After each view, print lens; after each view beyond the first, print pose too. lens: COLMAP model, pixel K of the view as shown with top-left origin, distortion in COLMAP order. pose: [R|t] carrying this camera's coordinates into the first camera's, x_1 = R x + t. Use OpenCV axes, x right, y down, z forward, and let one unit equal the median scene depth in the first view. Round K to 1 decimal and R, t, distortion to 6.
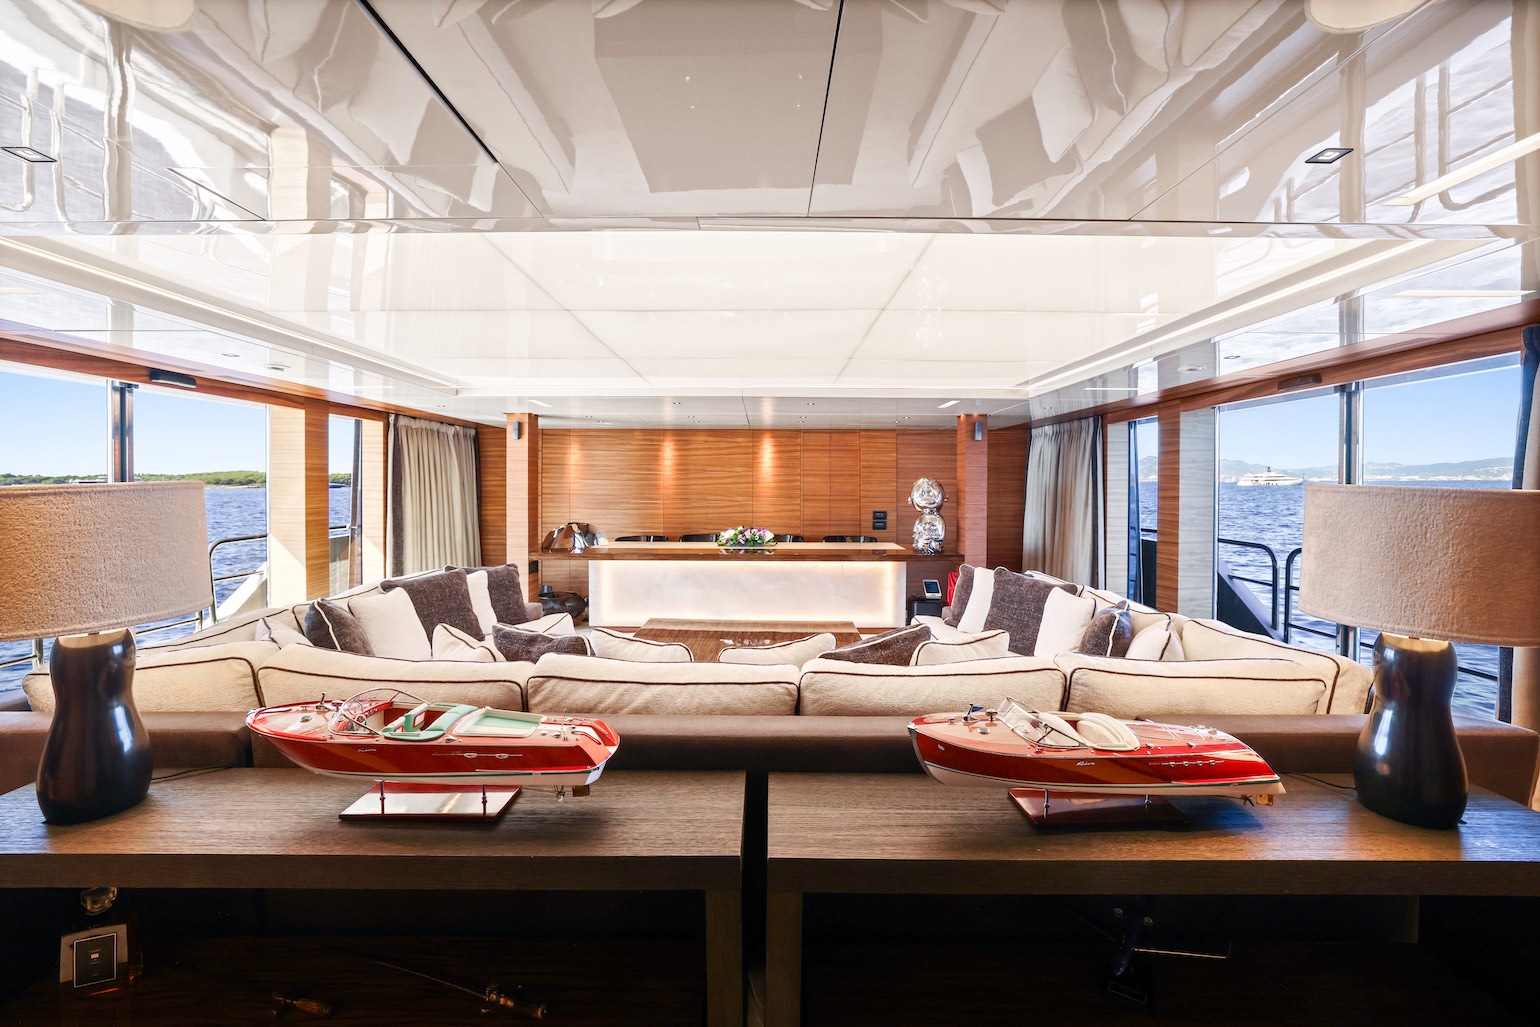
lens RADIAL K [[662.7, 0, 769.2], [0, 662.7, 491.0], [0, 0, 1]] dist [-0.057300, 0.033504]
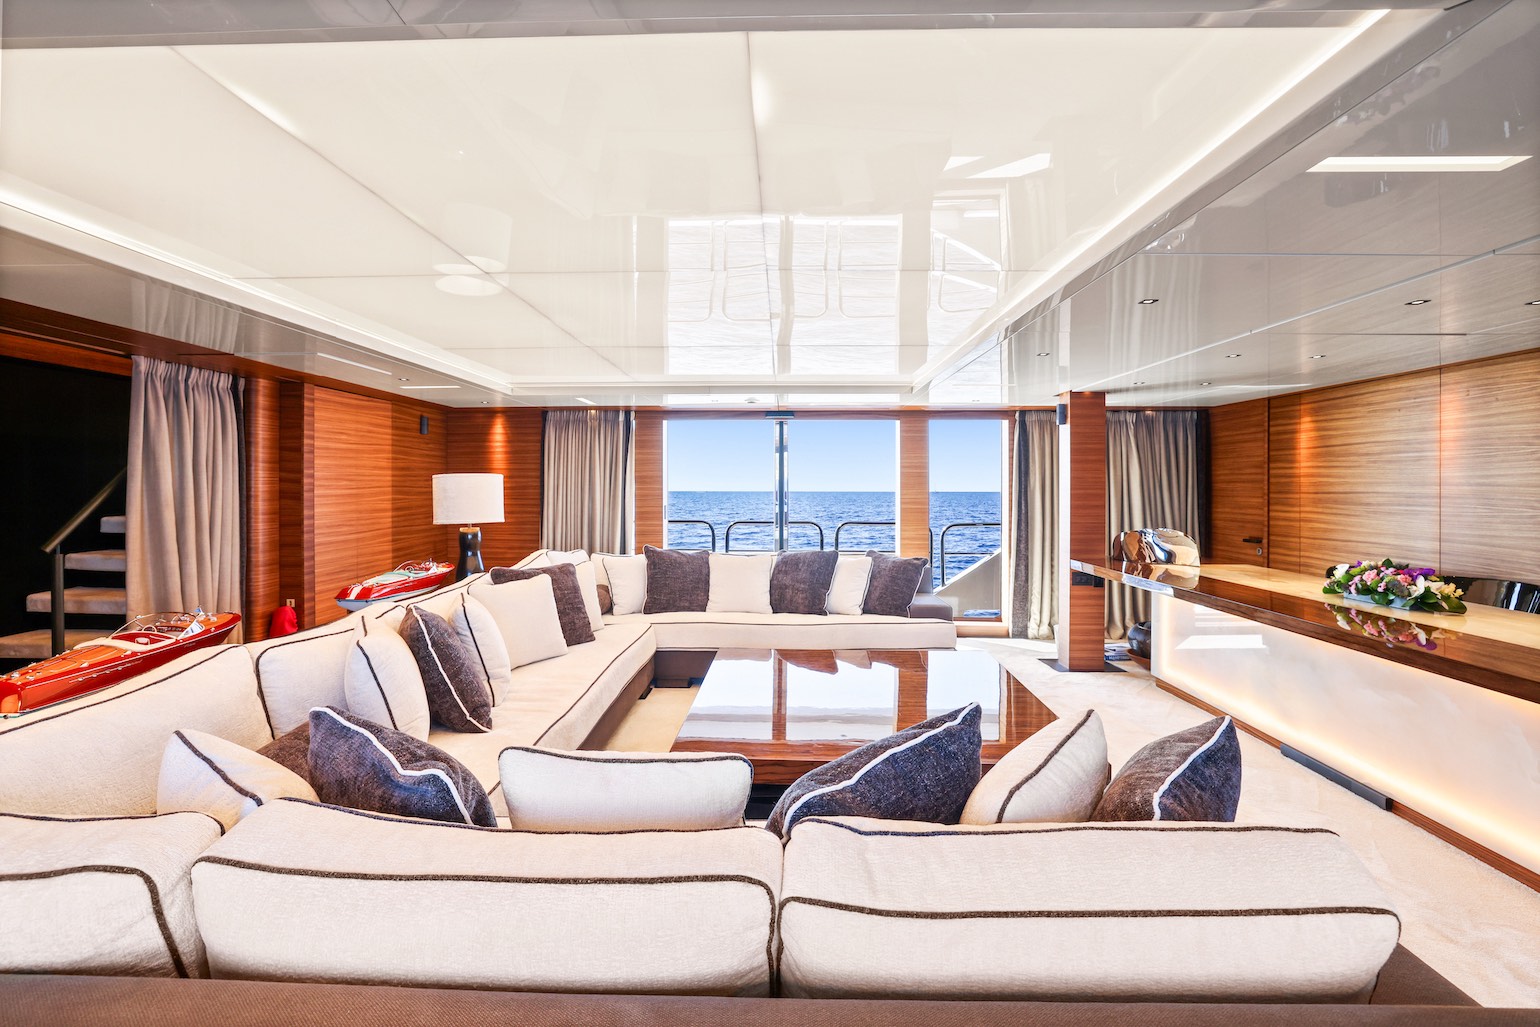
lens RADIAL K [[662.7, 0, 769.2], [0, 662.7, 491.0], [0, 0, 1]] dist [-0.057300, 0.033504]
pose [[-0.024123, 0.002268, -0.999706, 0.575807], [-0.013750, 0.999902, 0.002600, 0.013110], [0.999614, 0.013808, -0.024090, 0.765363]]
